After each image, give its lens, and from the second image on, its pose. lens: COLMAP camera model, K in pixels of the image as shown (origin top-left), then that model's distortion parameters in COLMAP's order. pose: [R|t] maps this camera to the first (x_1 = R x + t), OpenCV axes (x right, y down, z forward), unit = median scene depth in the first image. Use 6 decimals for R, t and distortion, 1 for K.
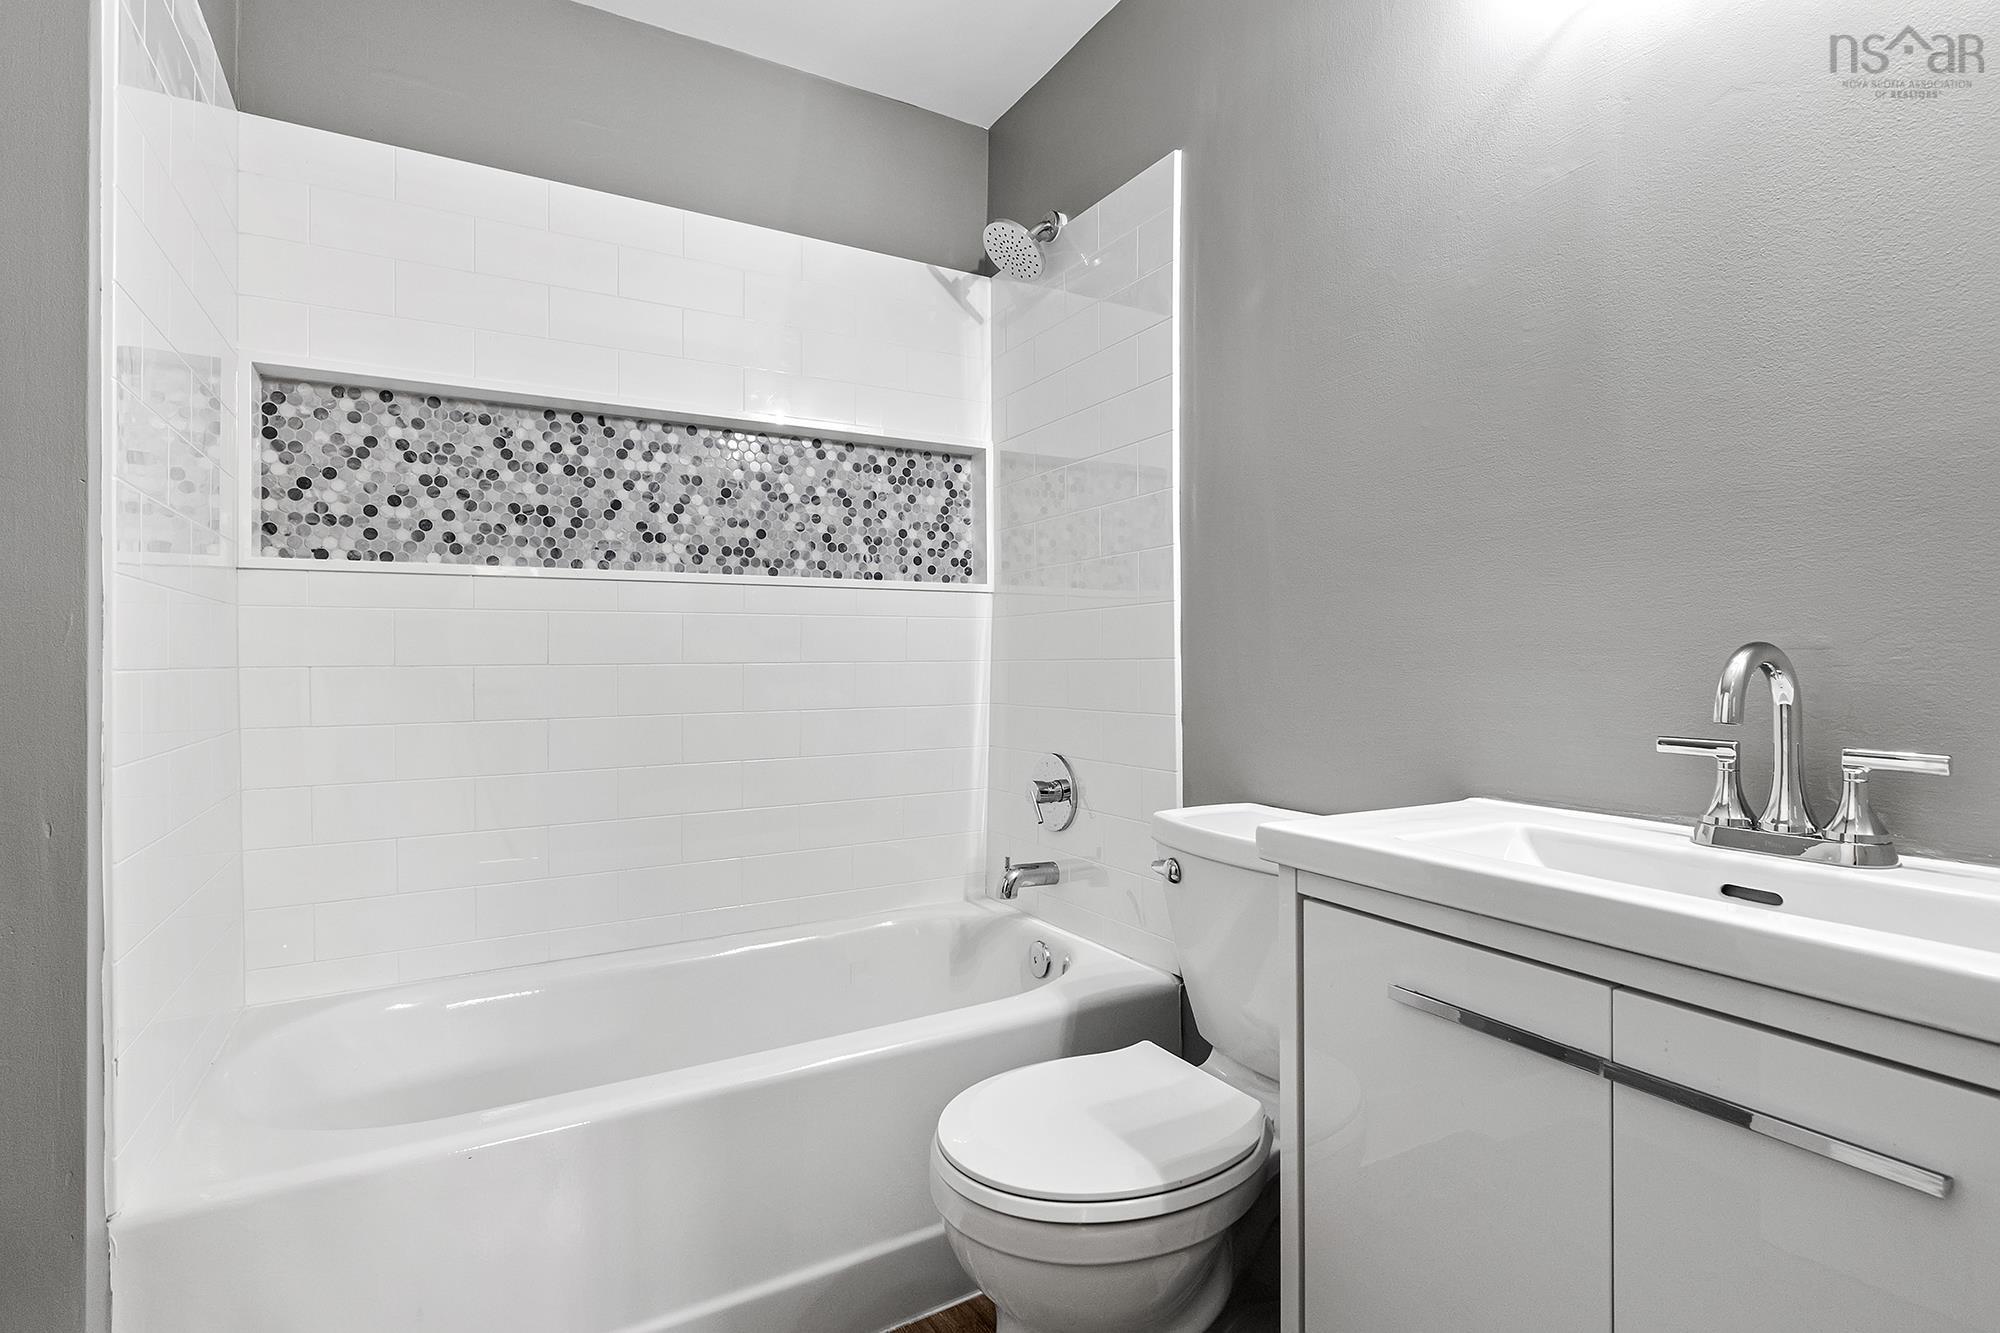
lens RADIAL K [[992.9, 0, 988.1], [0, 992.9, 652.0], [0, 0, 1]] dist [-0.002164, 0.002475]
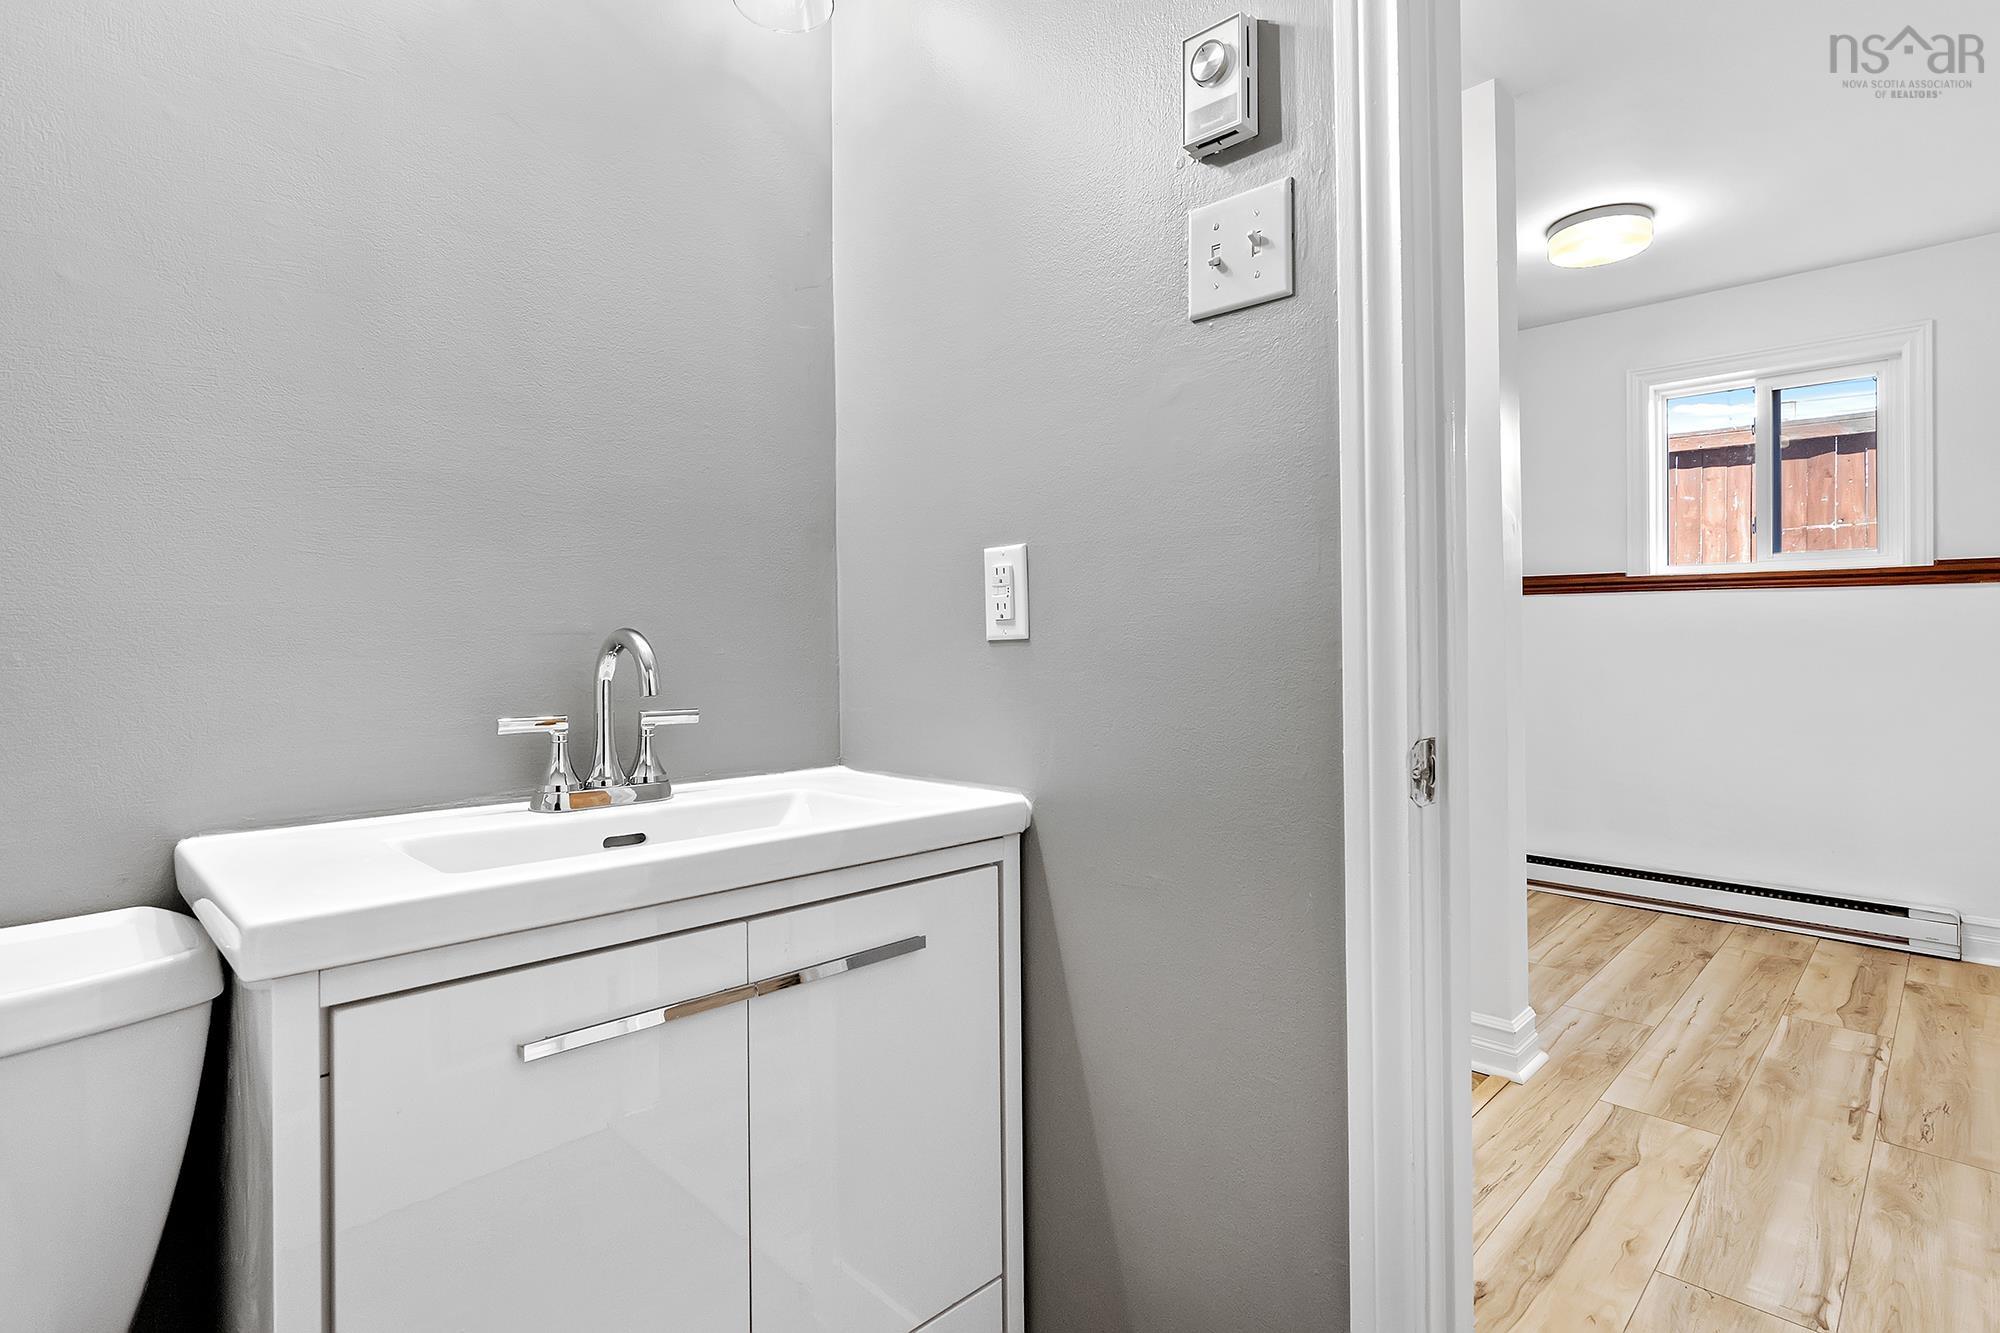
lens RADIAL K [[992.9, 0, 988.1], [0, 992.9, 652.0], [0, 0, 1]] dist [-0.002164, 0.002475]
pose [[-0.286646, 0.001172, 0.958036, -0.481175], [0.000940, 0.999999, -0.000942, 0.020673], [-0.958036, 0.000631, -0.286647, 0.902184]]
